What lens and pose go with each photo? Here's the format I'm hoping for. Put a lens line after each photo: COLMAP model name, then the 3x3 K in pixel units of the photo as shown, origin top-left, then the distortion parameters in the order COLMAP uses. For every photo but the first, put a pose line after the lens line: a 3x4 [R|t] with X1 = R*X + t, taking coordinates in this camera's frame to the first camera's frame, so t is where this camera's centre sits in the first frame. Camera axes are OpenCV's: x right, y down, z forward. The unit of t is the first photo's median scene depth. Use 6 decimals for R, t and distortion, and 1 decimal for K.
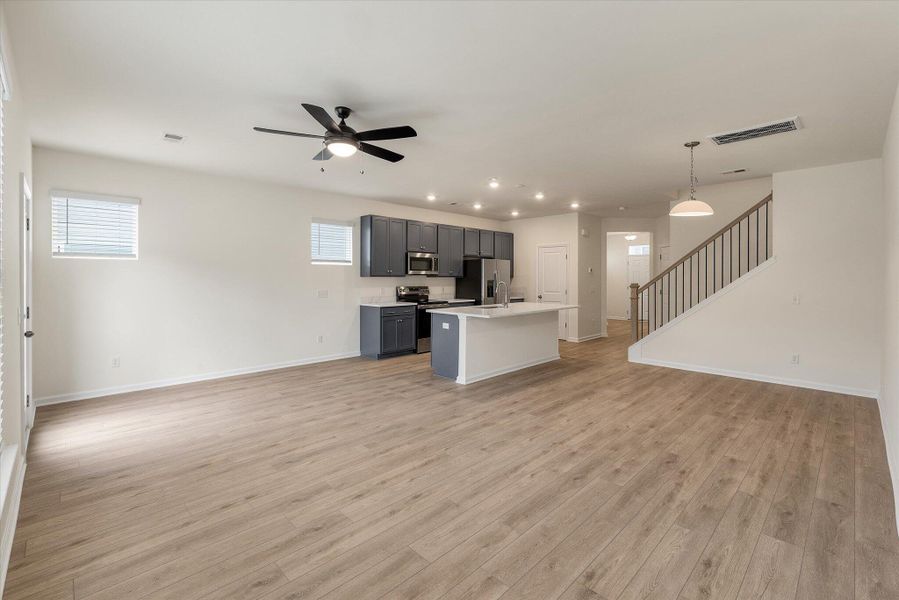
lens RADIAL K [[398.7, 0, 456.4], [0, 398.7, 275.9], [0, 0, 1]] dist [0.000461, 0.000450]
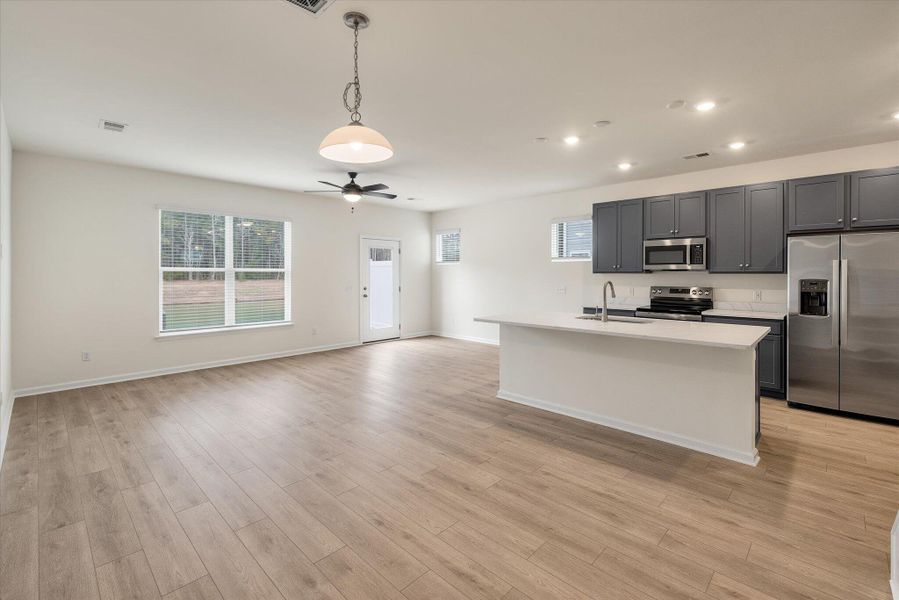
lens RADIAL K [[398.7, 0, 456.4], [0, 398.7, 275.9], [0, 0, 1]] dist [0.000461, 0.000450]
pose [[0.025396, 0.004218, -0.999669, 0.647956], [0.003053, 0.999986, 0.004297, 0.002946], [0.999673, -0.003161, 0.025383, 0.648539]]
